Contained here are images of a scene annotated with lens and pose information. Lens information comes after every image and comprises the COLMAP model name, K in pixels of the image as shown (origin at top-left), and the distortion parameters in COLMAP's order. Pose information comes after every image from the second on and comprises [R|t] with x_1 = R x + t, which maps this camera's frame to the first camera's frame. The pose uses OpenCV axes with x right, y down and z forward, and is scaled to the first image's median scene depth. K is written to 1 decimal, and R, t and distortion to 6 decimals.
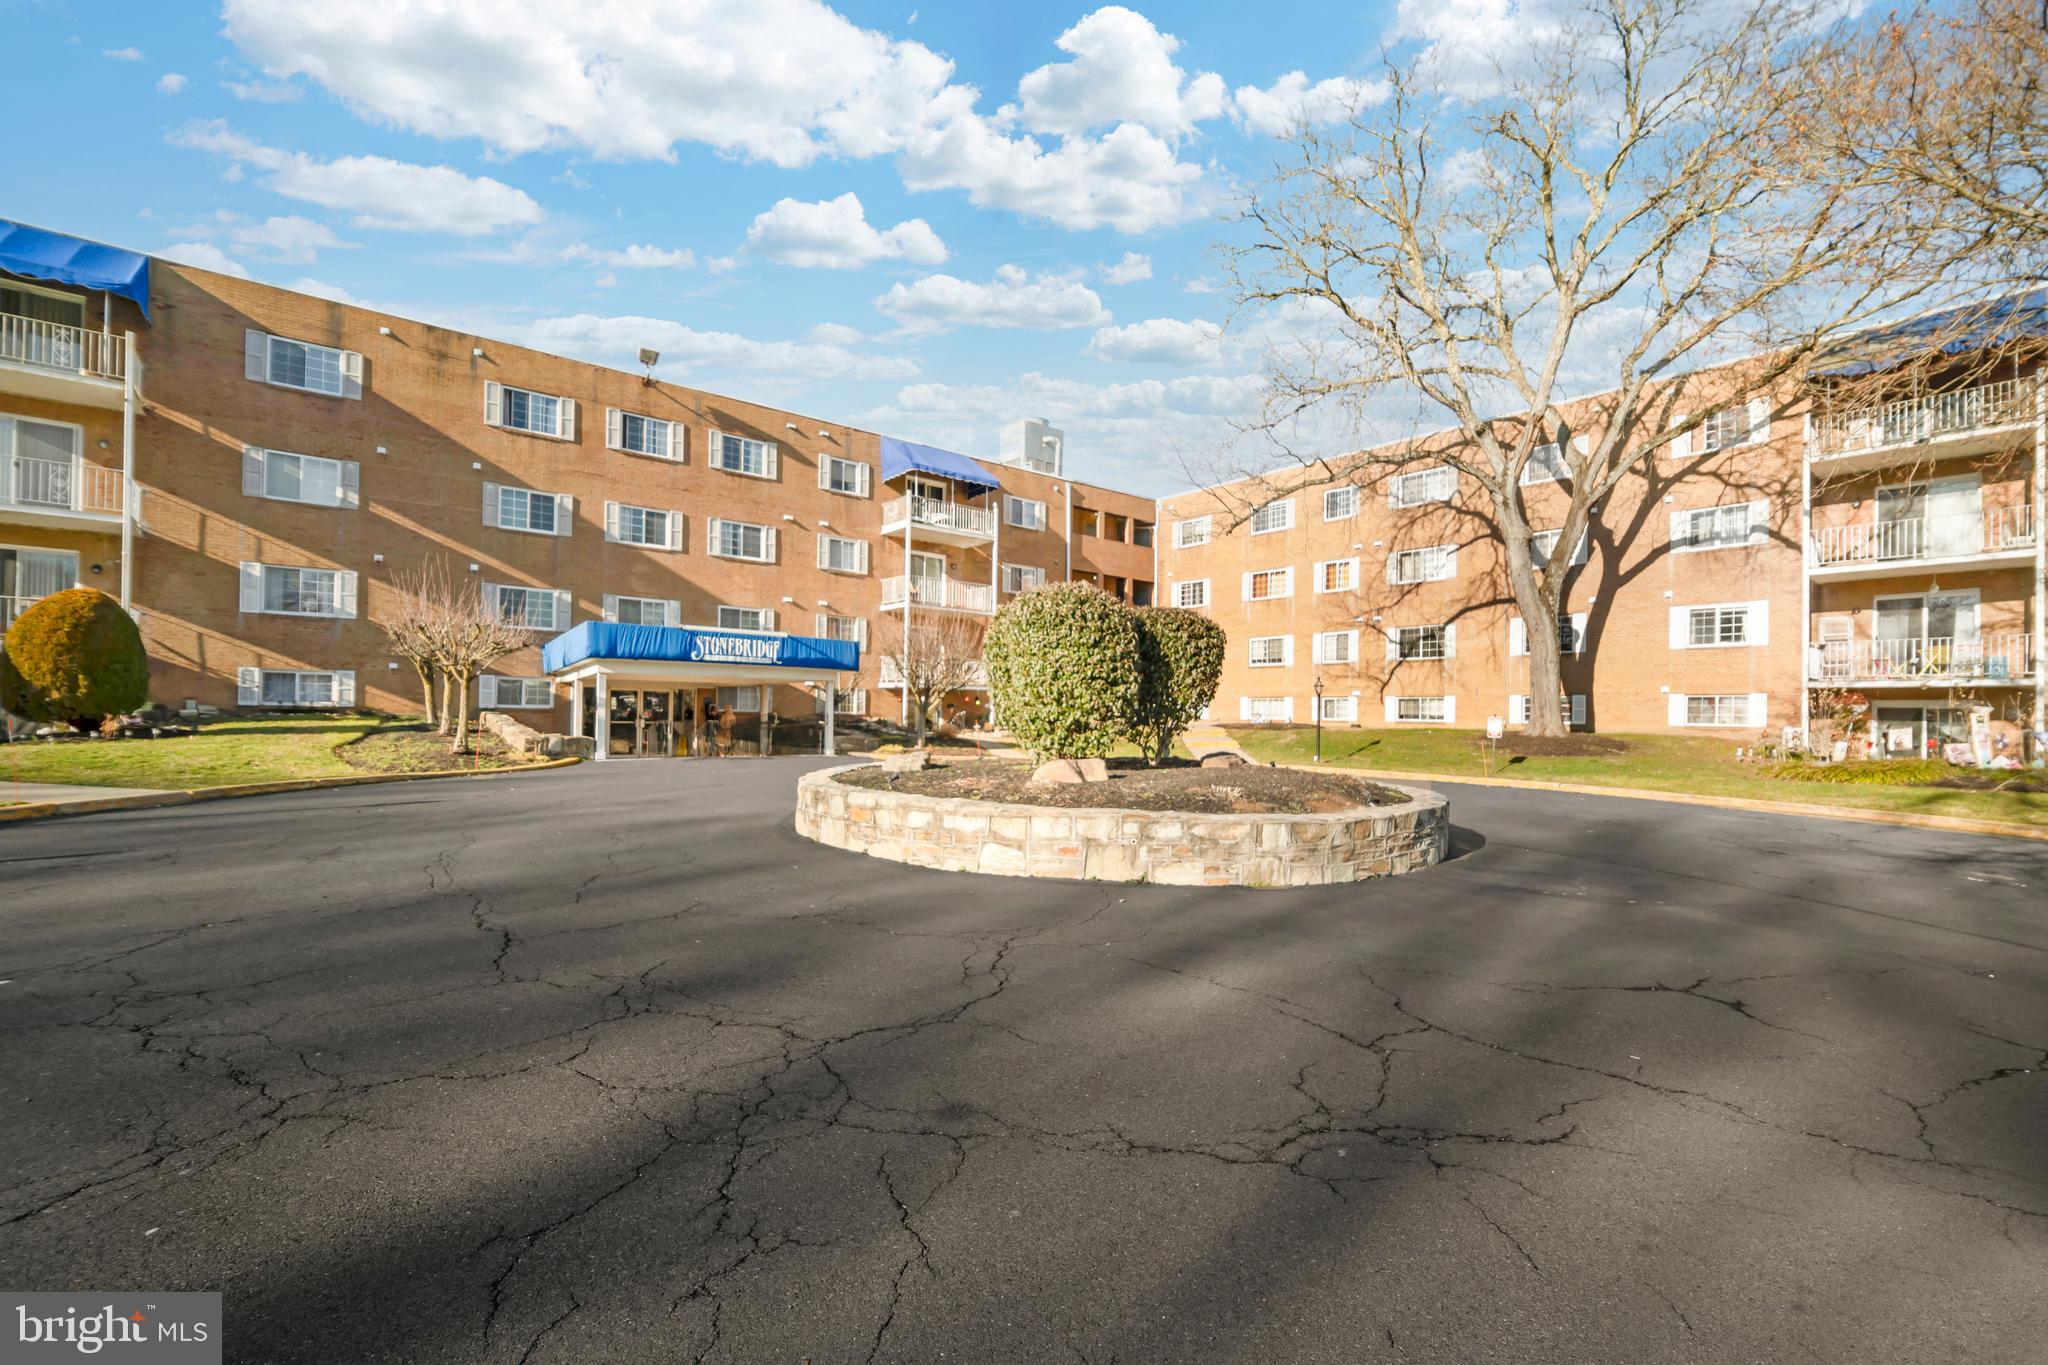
lens RADIAL K [[844.8, 0, 1027.1], [0, 844.8, 685.0], [0, 0, 1]] dist [0.000173, -0.000375]
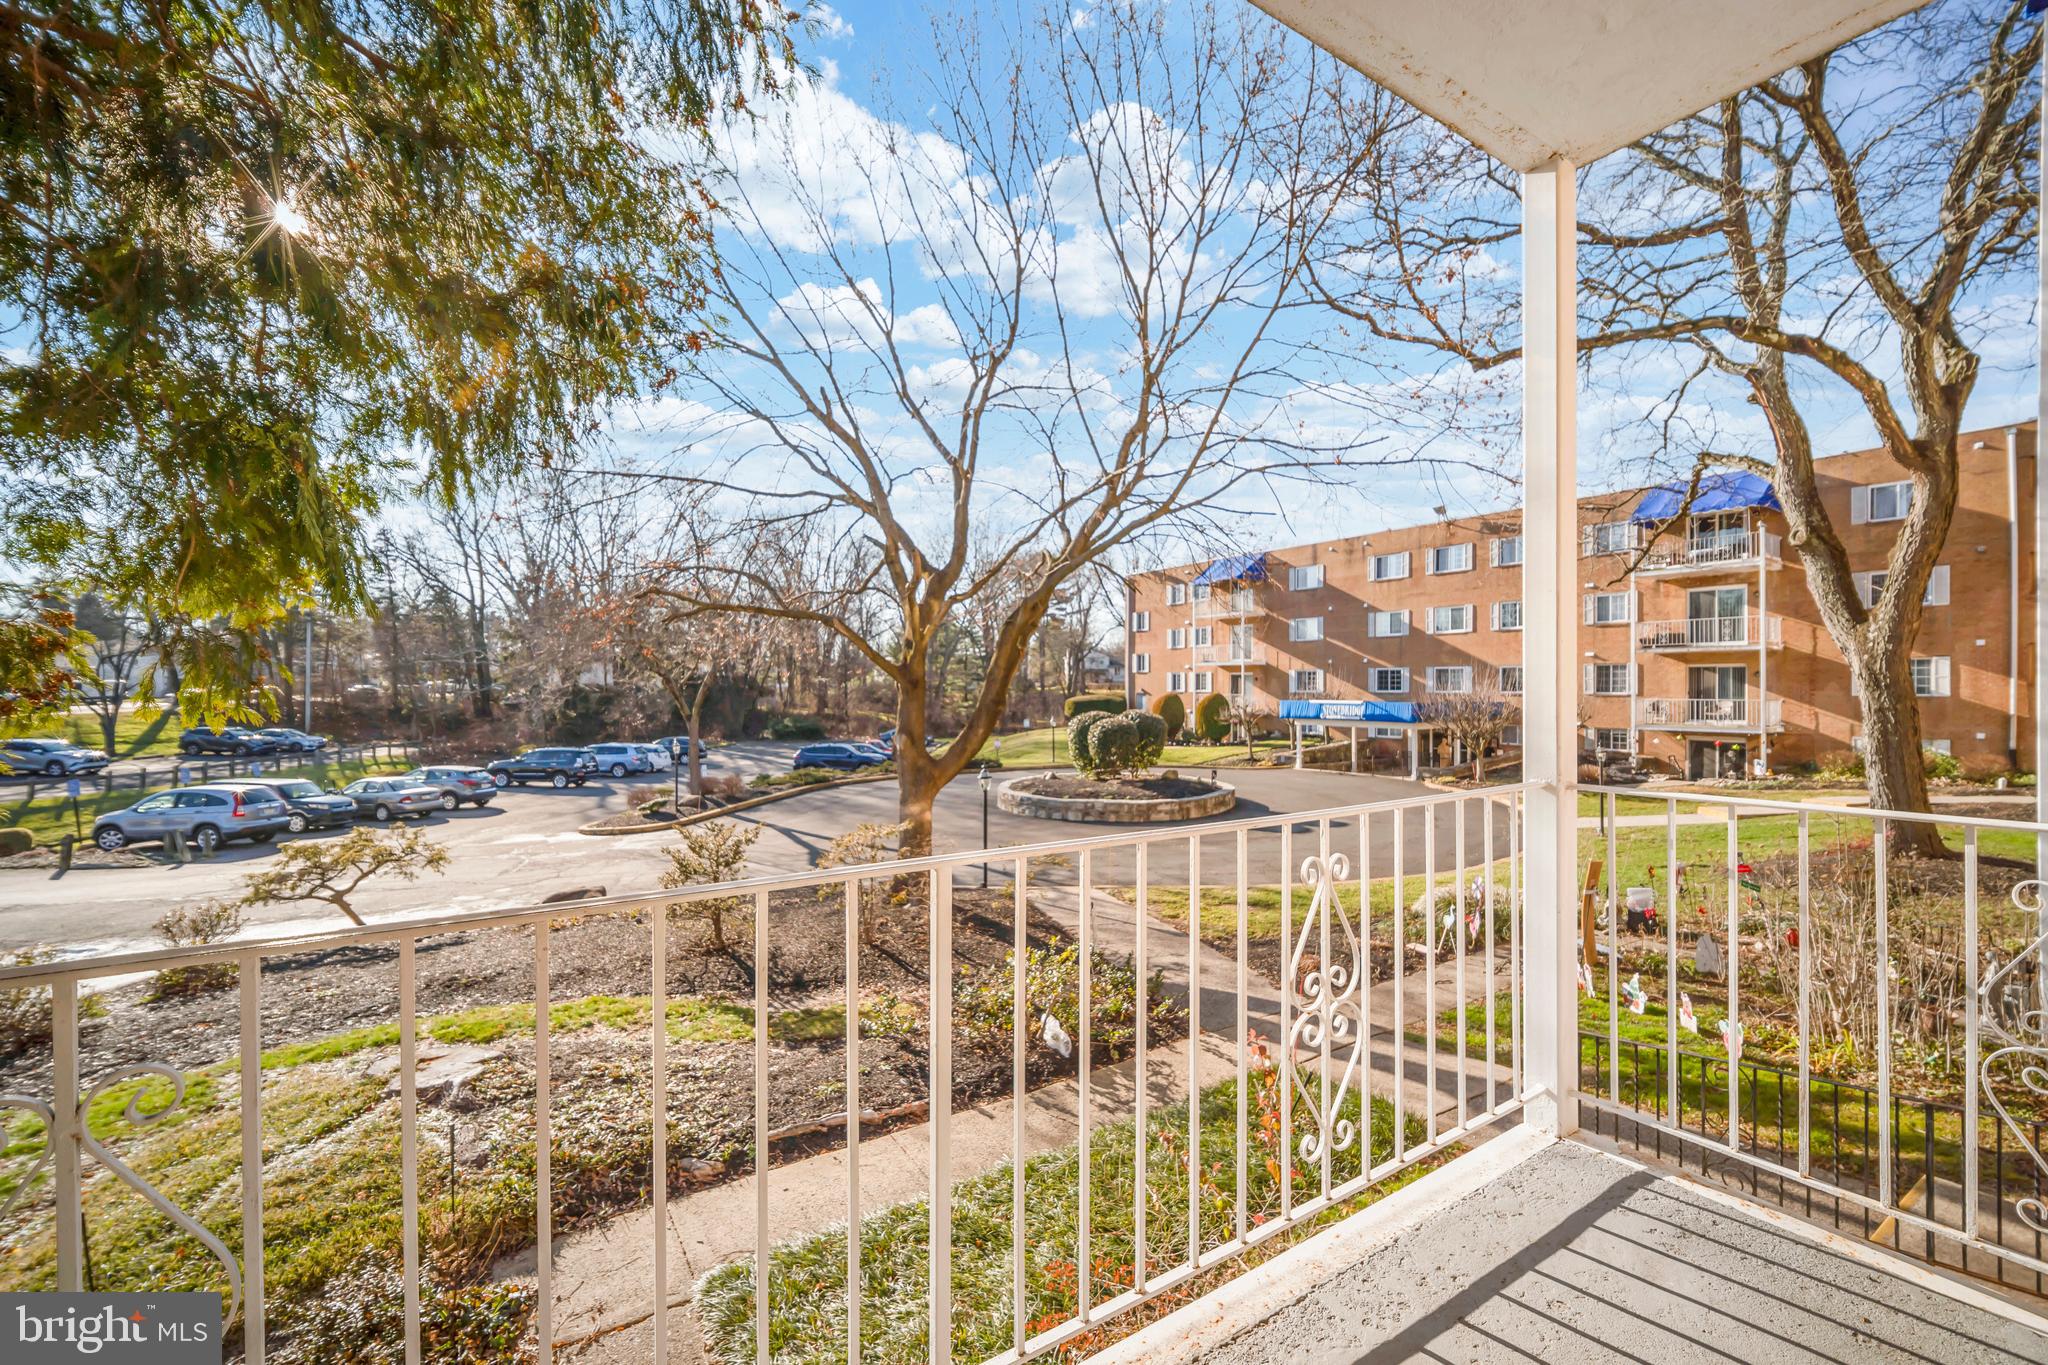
lens RADIAL K [[844.8, 0, 1027.1], [0, 844.8, 685.0], [0, 0, 1]] dist [0.000173, -0.000375]
pose [[-0.105977, -0.012068, -0.994295, 1.285970], [0.028359, 0.999483, -0.015154, -0.075206], [0.993964, -0.029803, -0.105580, 0.449733]]
